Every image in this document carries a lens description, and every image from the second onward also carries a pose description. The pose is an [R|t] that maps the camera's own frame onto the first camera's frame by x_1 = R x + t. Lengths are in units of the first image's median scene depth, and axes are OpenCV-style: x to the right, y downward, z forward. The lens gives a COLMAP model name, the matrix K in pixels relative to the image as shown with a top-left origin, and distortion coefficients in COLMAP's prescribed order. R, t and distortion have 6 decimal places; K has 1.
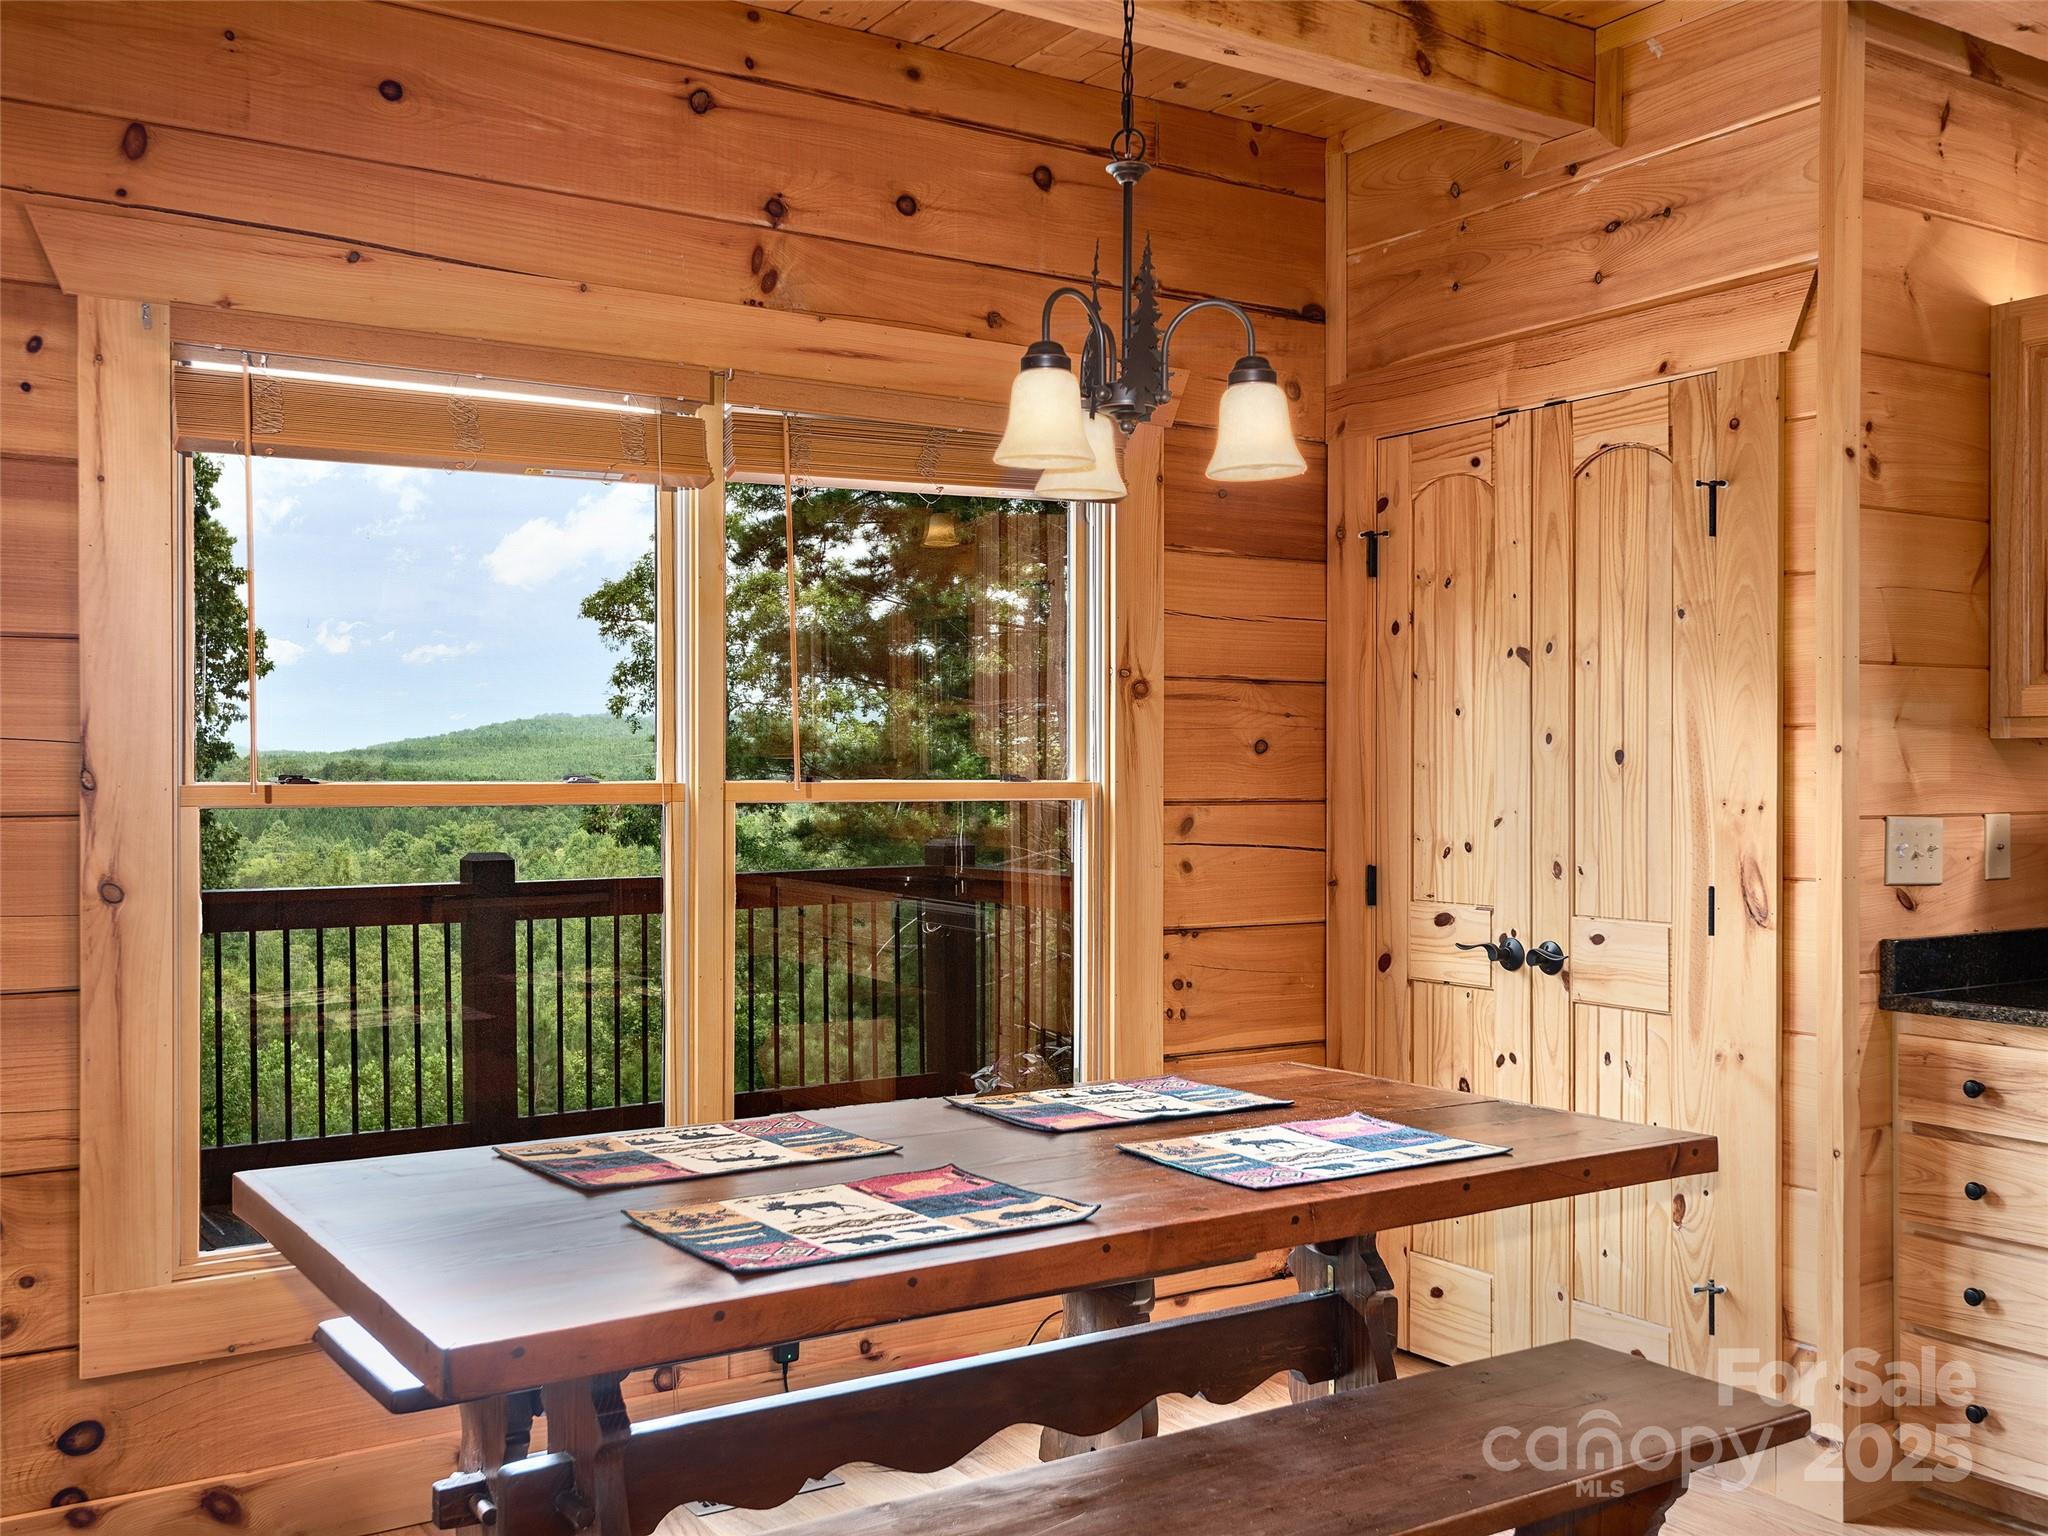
lens RADIAL K [[1940.9, 0, 1024.0], [0, 1940.9, 768.0], [0, 0, 1]] dist [0.037540, -0.003589]
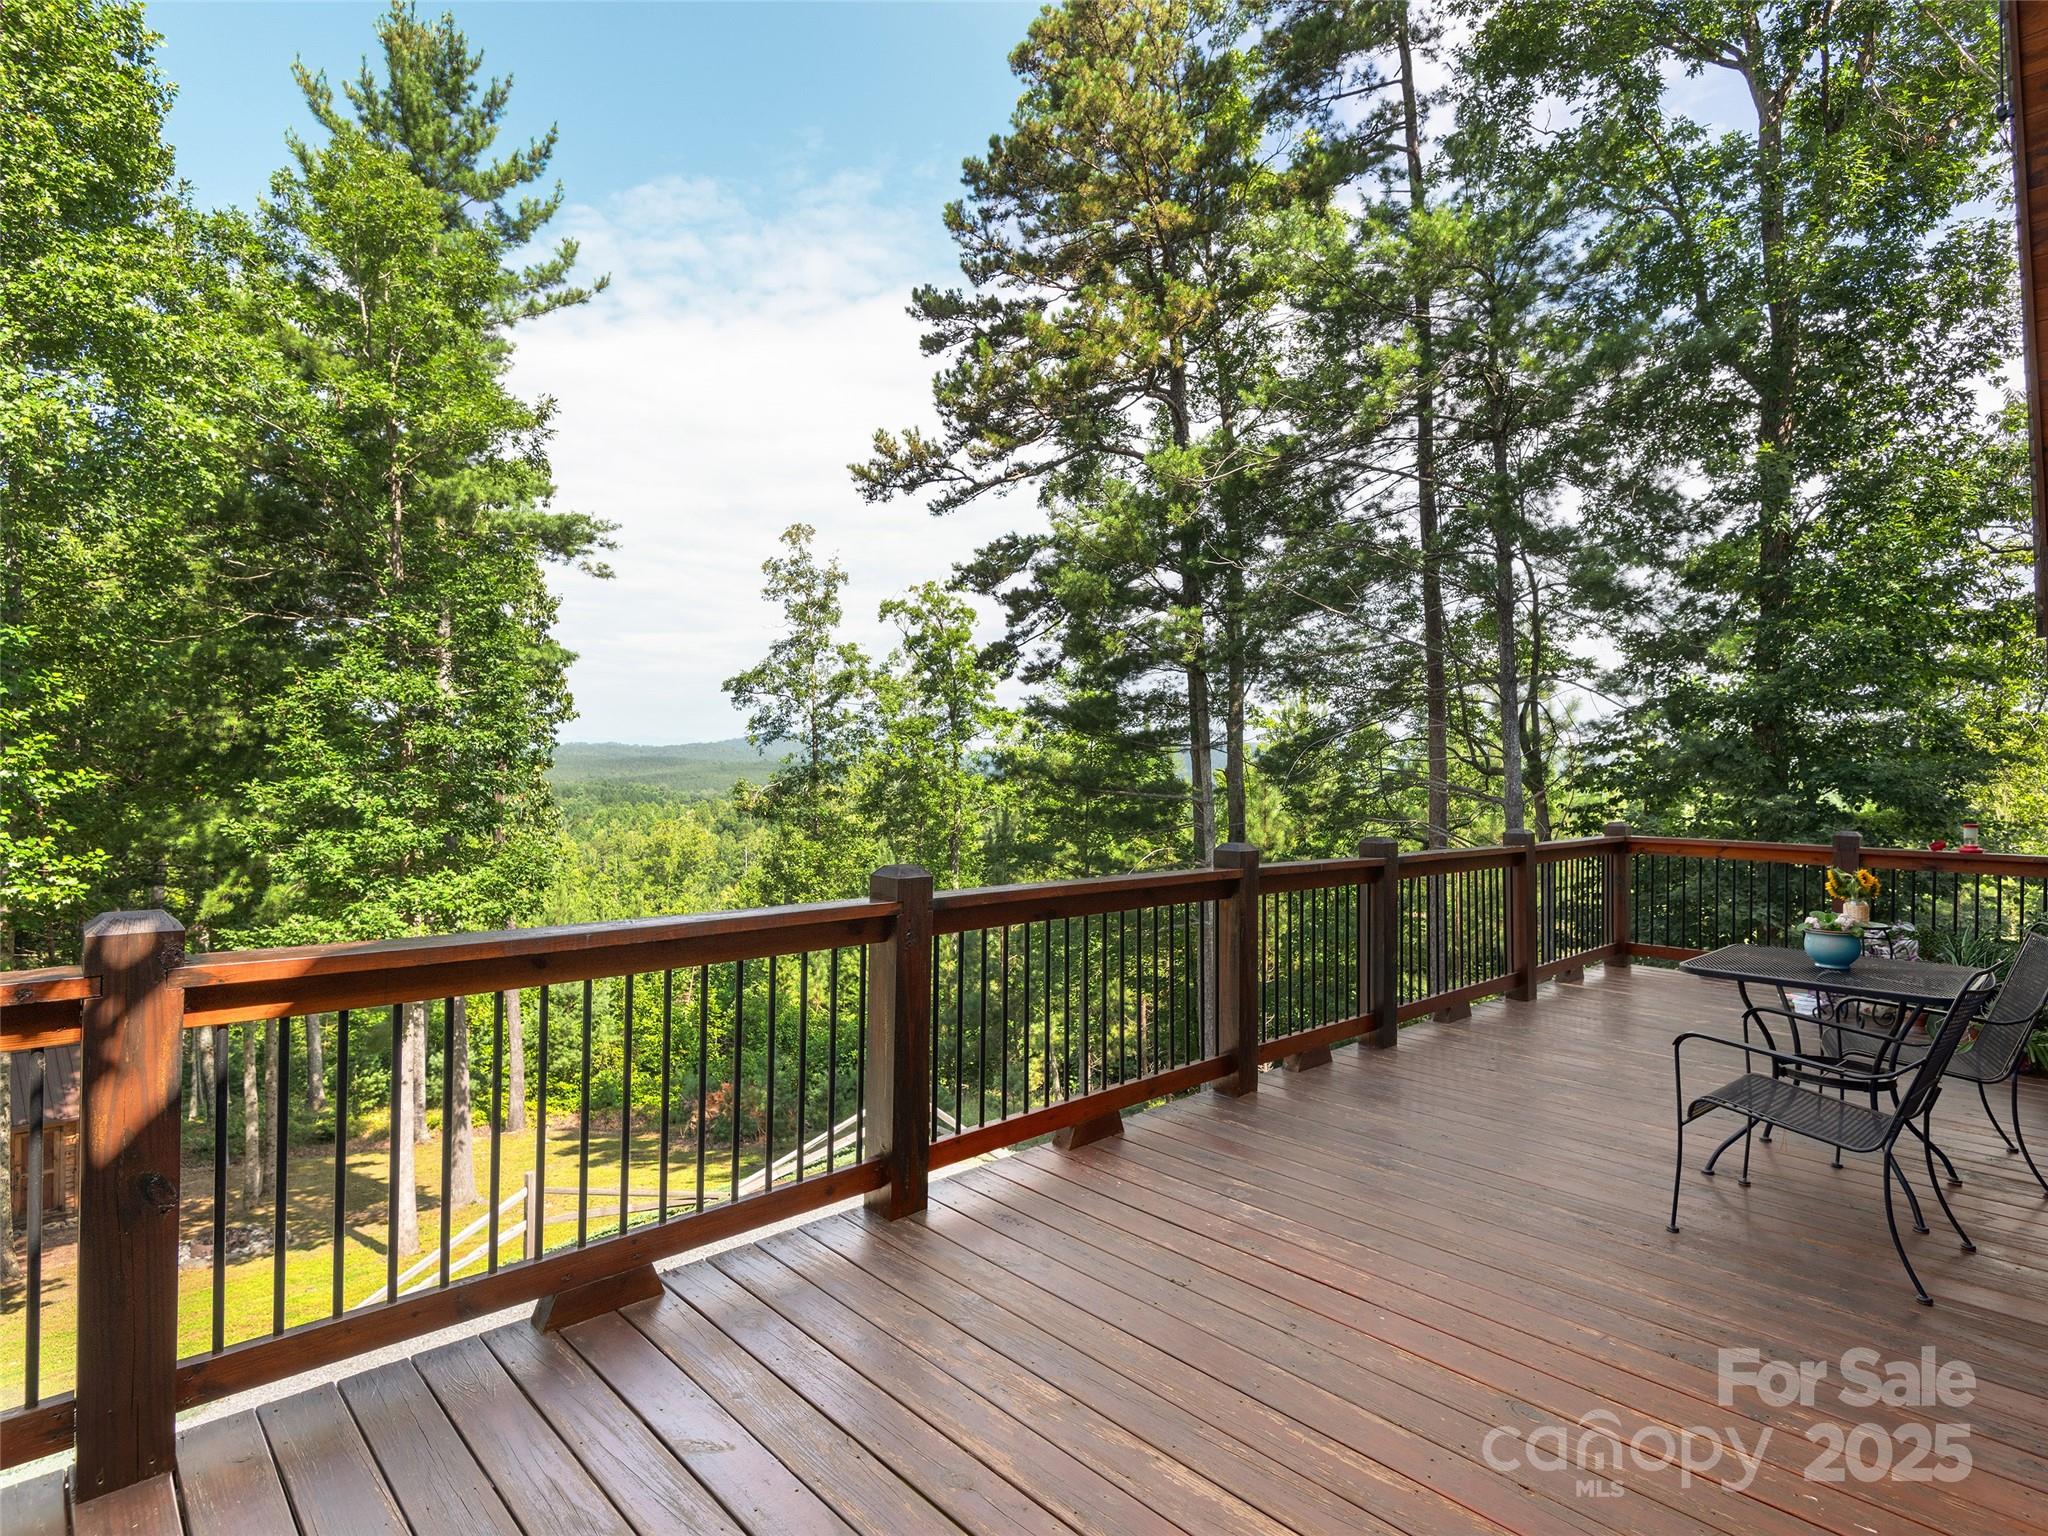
lens RADIAL K [[1031.1, 0, 1024.0], [0, 1031.1, 768.0], [0, 0, 1]] dist [0.051146, -0.026819]
pose [[0.985264, 0.015084, 0.170377, -0.118415], [-0.013463, 0.999853, -0.010664, 0.000069], [-0.170513, 0.008213, 0.985321, 0.010570]]
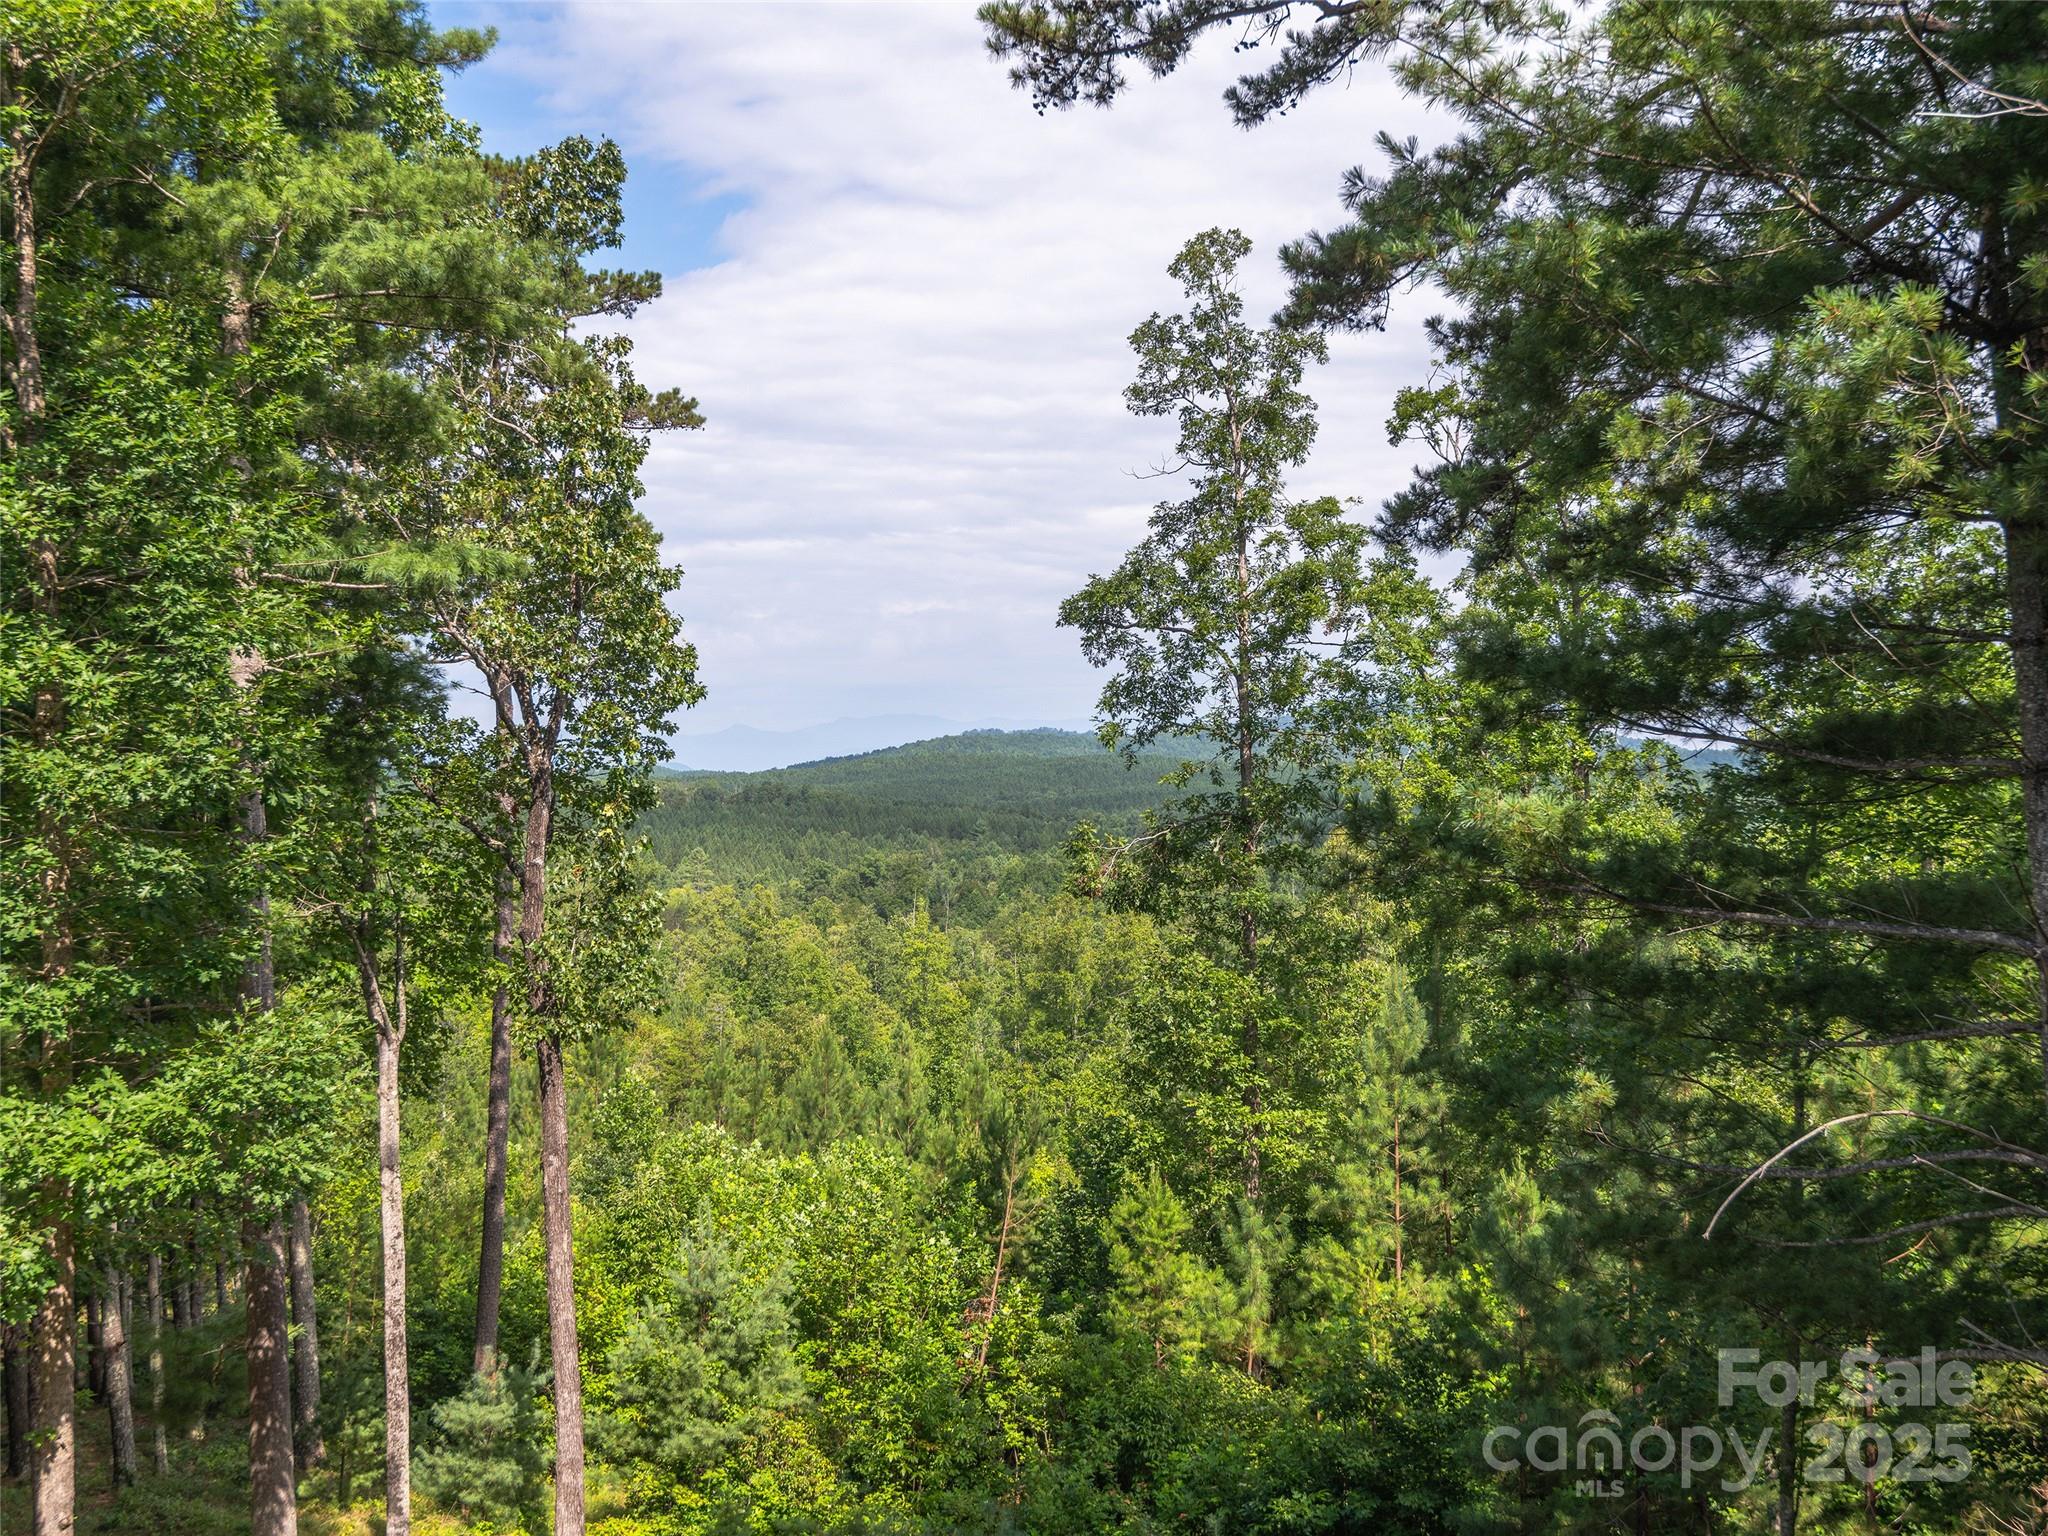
lens RADIAL K [[2210.4, 0, 1024.0], [0, 2210.4, 768.0], [0, 0, 1]] dist [0.017607, 0.008144]
pose [[0.976320, 0.000192, -0.216332, -0.046574], [-0.002348, 0.999950, -0.009710, -0.009557], [0.216319, 0.009988, 0.976272, 0.109658]]
